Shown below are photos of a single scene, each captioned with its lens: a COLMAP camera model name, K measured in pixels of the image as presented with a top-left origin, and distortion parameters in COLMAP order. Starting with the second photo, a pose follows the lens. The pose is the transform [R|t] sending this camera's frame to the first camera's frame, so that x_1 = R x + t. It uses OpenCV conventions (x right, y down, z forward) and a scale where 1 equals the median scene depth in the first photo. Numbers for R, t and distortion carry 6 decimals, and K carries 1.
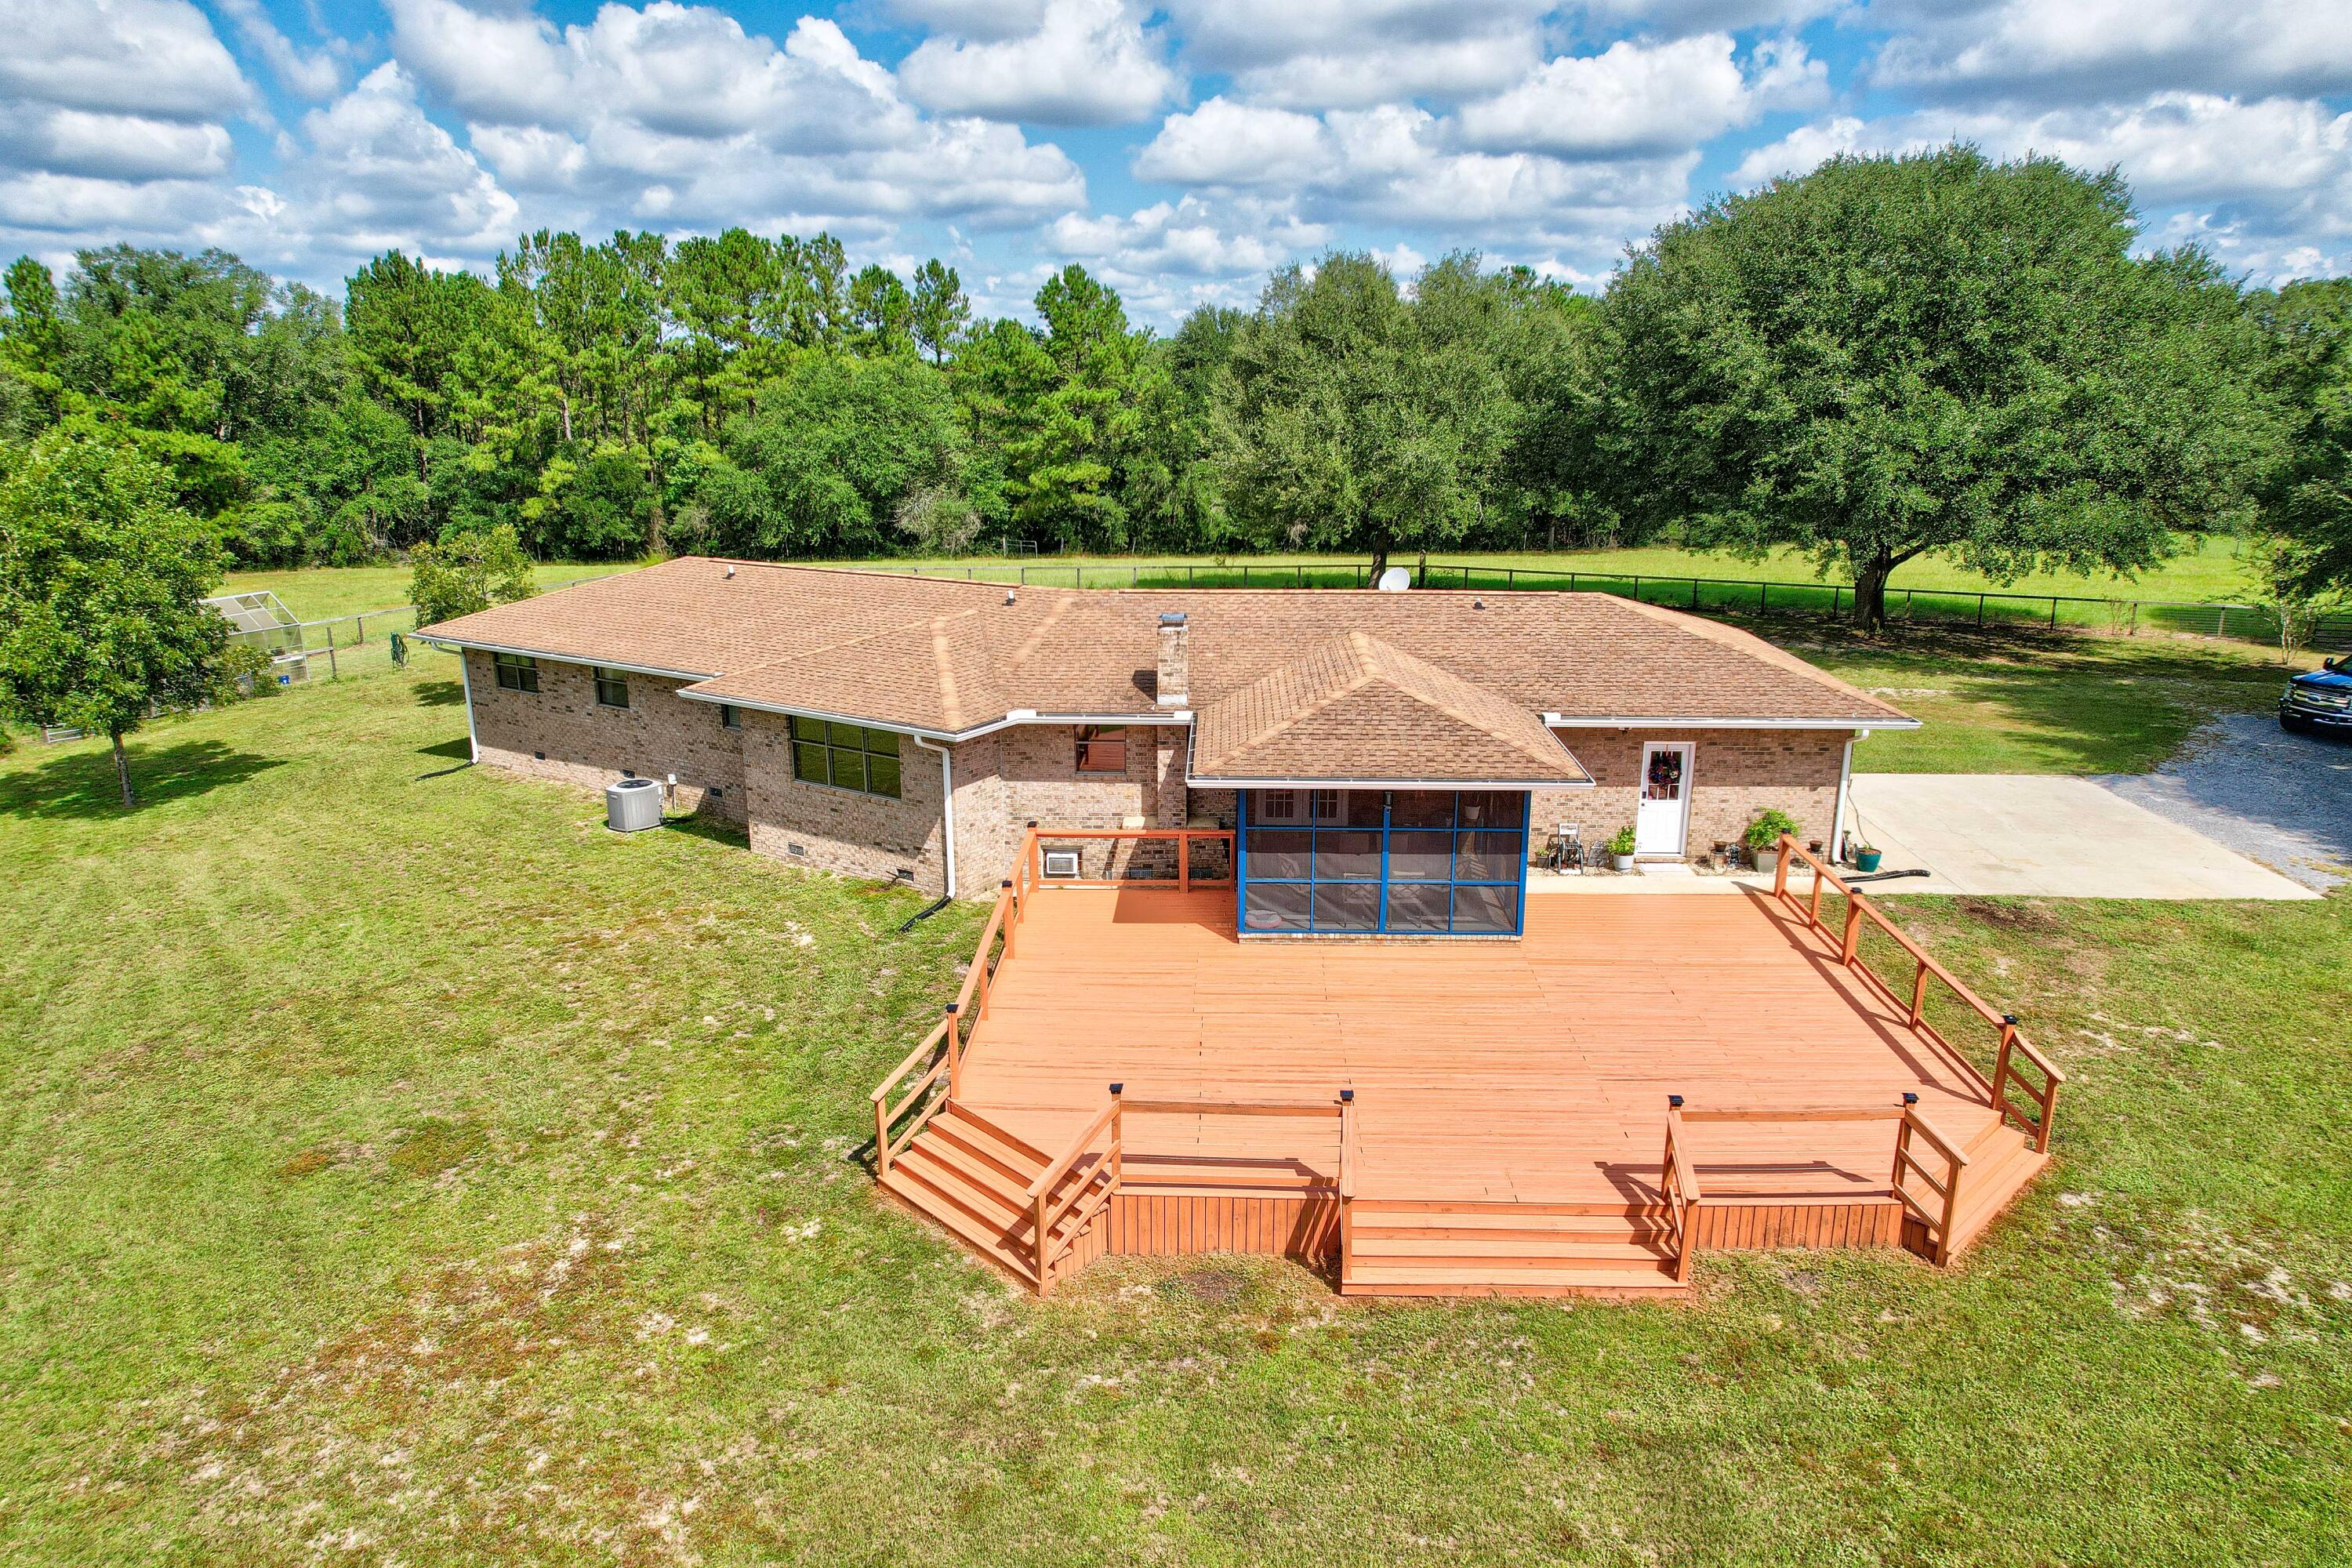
lens RADIAL K [[1502.5, 0, 1185.6], [0, 1502.5, 791.8], [0, 0, 1]] dist [-0.080275, 0.073469]
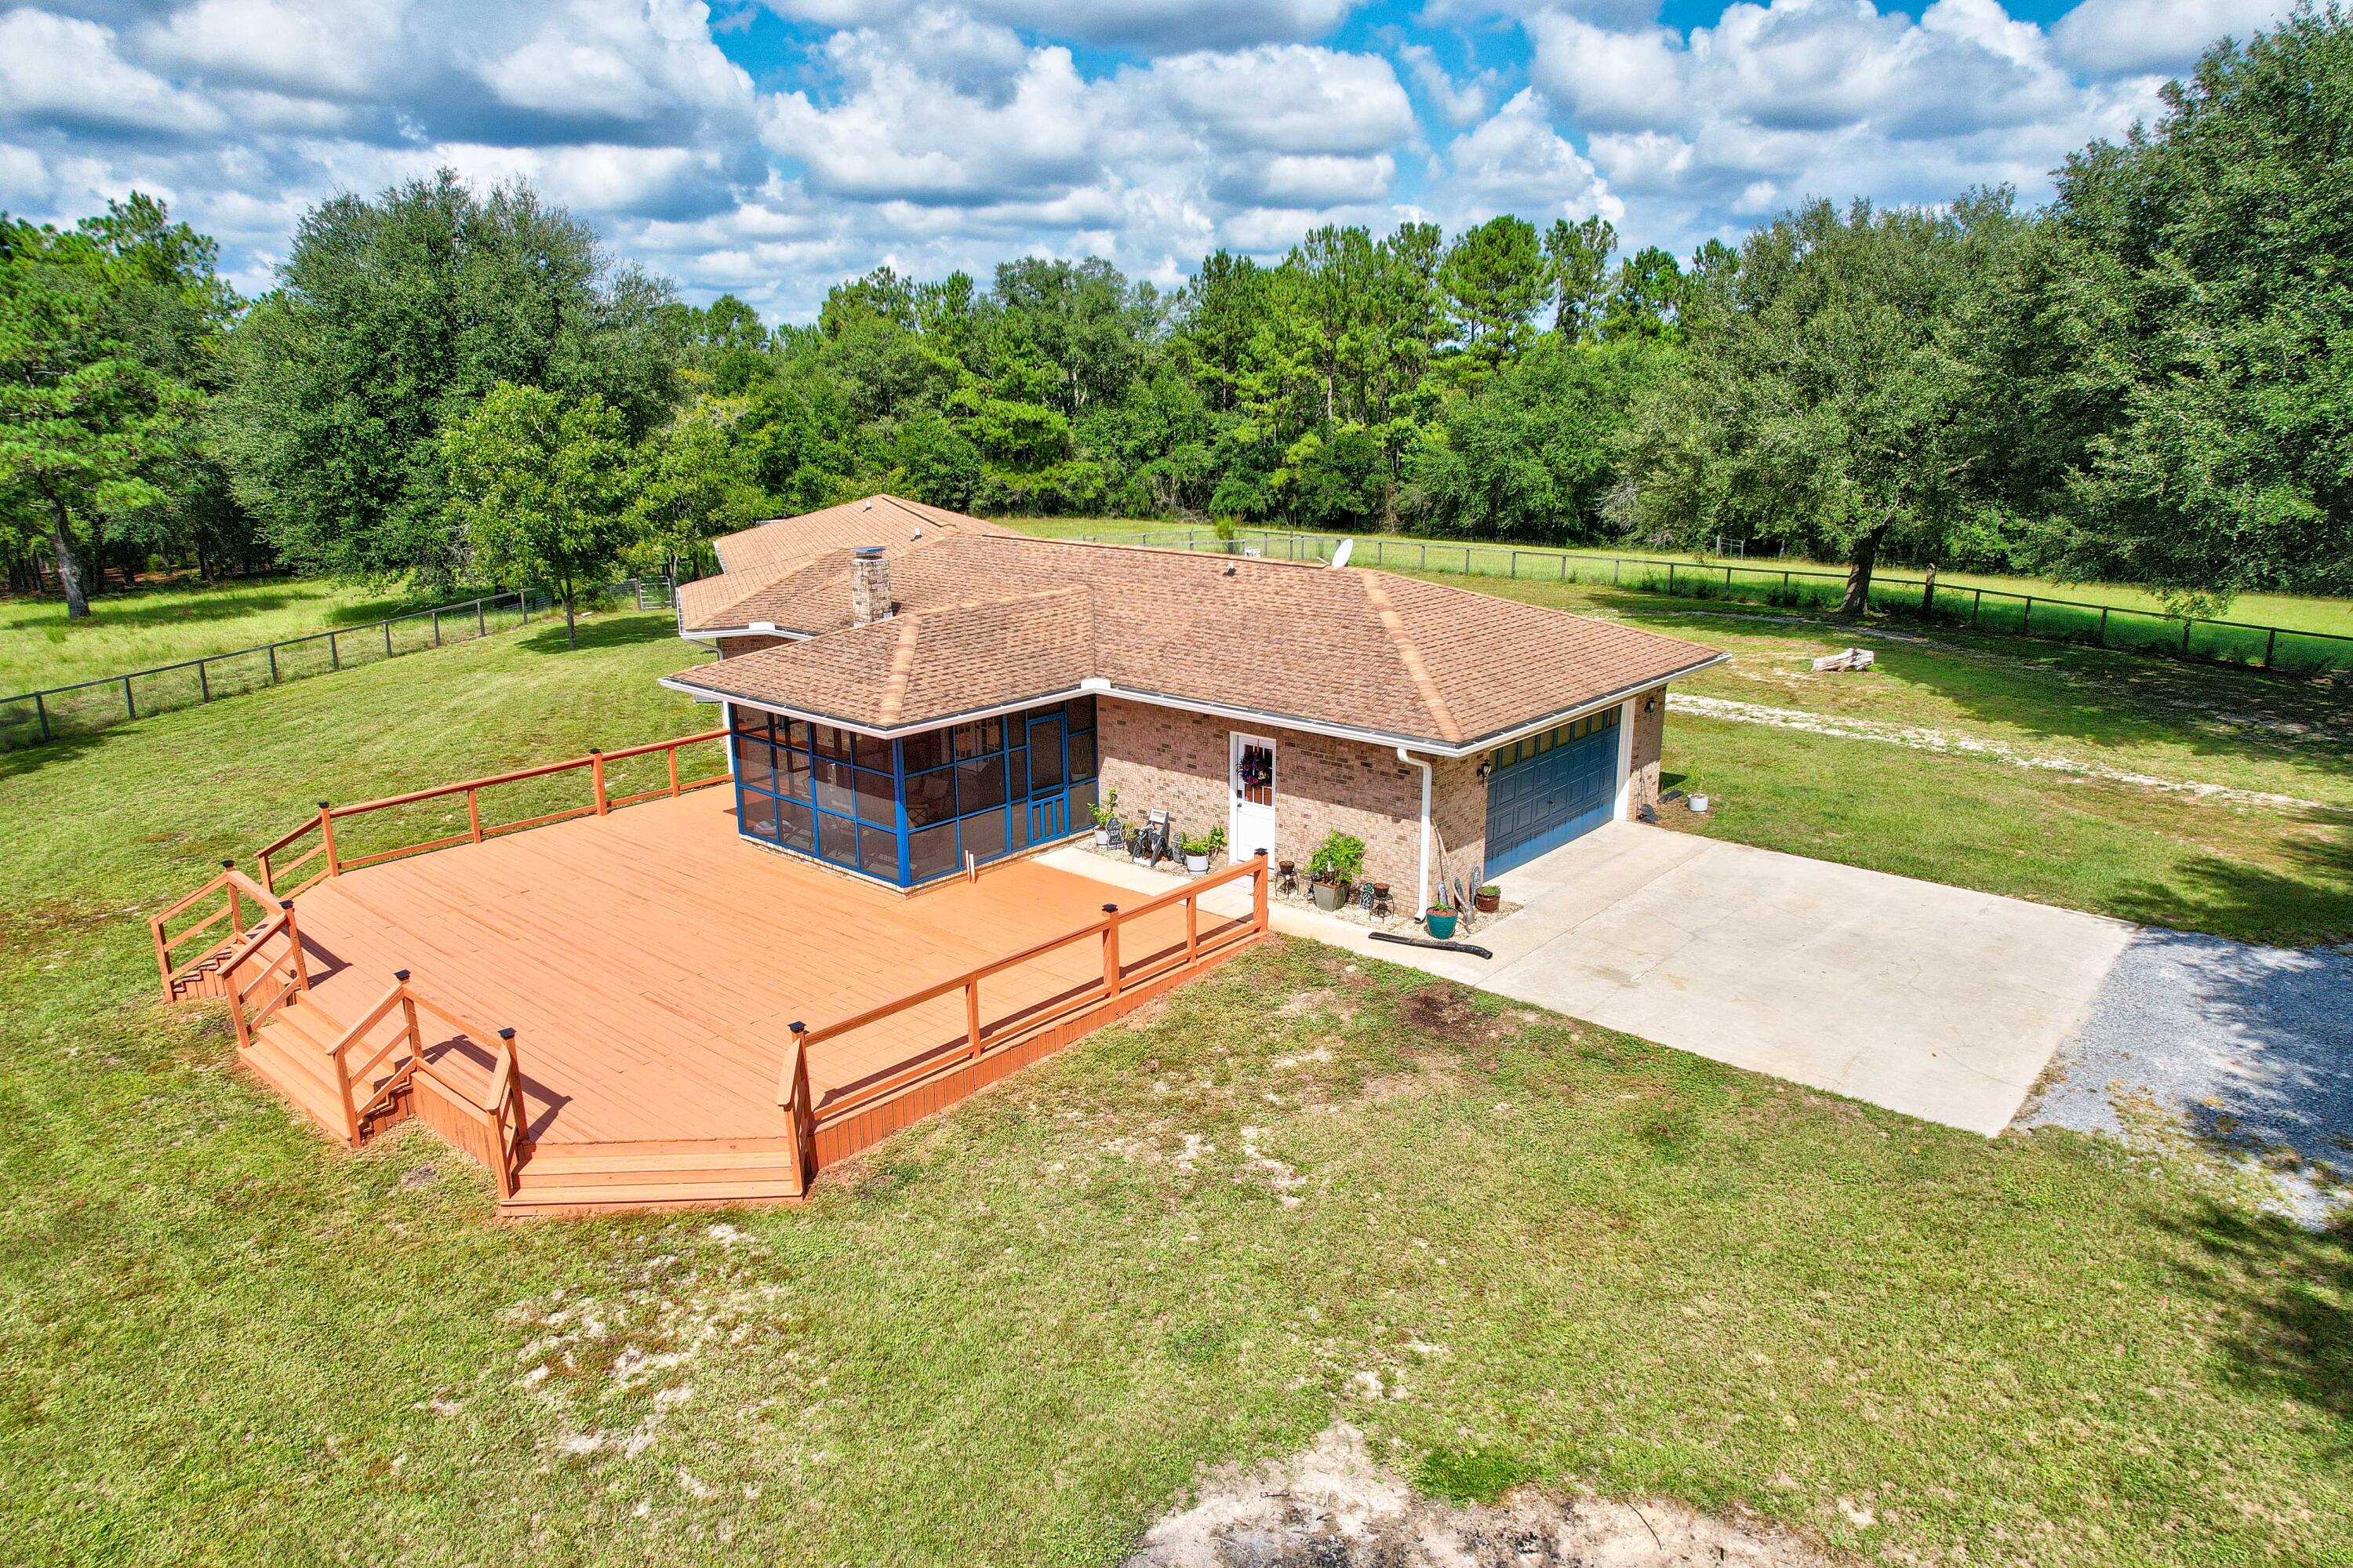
lens RADIAL K [[1503.2, 0, 1186.1], [0, 1503.2, 791.8], [0, 0, 1]] dist [-0.080275, 0.073469]
pose [[0.778612, 0.165779, -0.605211, 0.225440], [-0.165233, 0.984599, 0.057127, -0.012207], [0.605360, 0.055521, 0.794013, 0.080186]]
